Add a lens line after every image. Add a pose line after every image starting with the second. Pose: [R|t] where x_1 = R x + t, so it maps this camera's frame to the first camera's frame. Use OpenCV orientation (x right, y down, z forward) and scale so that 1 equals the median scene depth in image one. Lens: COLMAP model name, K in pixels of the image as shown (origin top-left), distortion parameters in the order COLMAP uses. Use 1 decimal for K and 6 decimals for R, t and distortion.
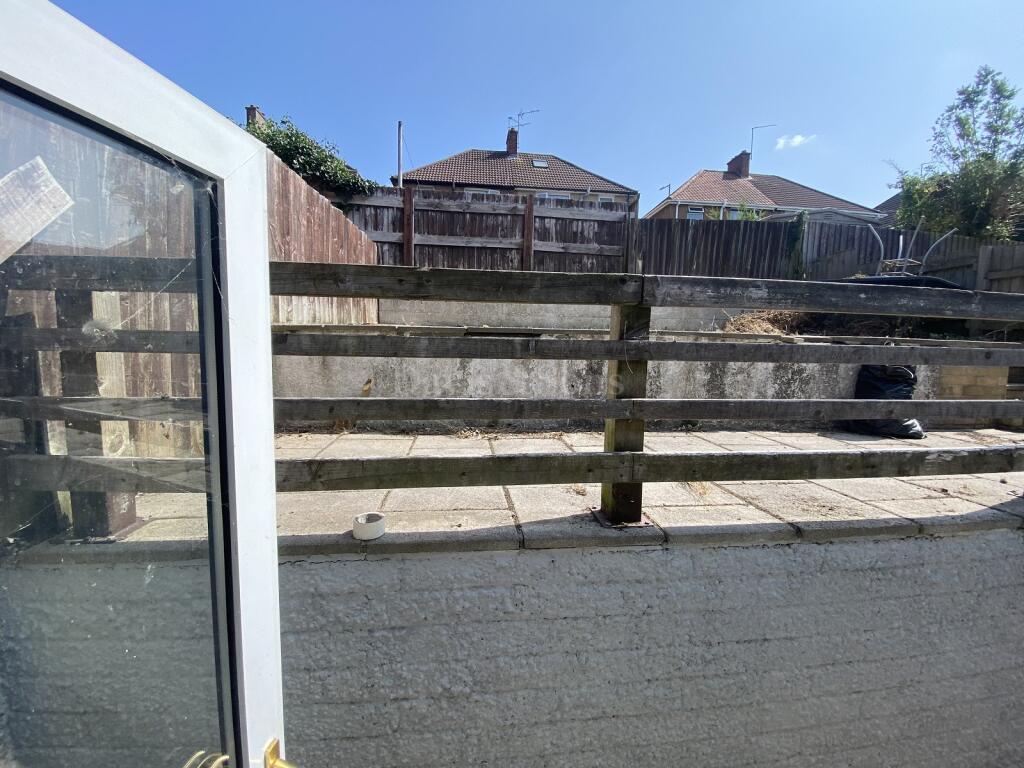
lens RADIAL K [[410.4, 0, 505.9], [0, 410.4, 381.4], [0, 0, 1]] dist [0.007323, -0.012715]
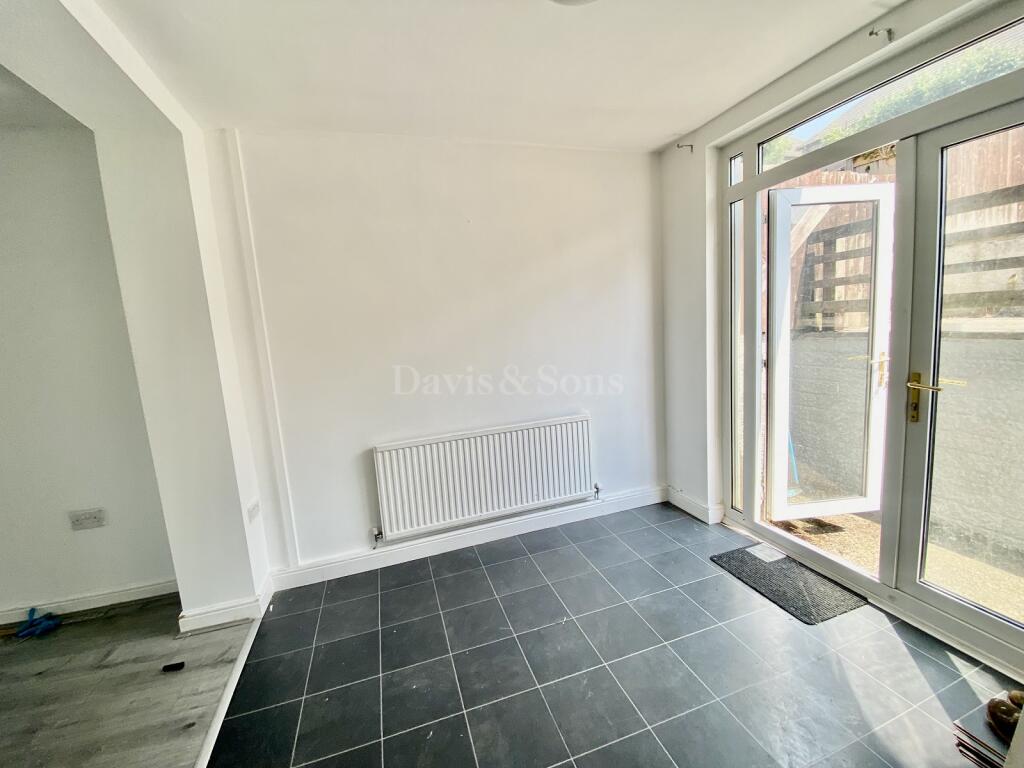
lens RADIAL K [[410.4, 0, 505.9], [0, 410.4, 381.4], [0, 0, 1]] dist [0.007323, -0.012715]
pose [[0.182677, 0.103985, -0.977659, 1.293204], [-0.004282, 0.994466, 0.104973, 0.420277], [0.983164, -0.014990, 0.182111, -1.592111]]
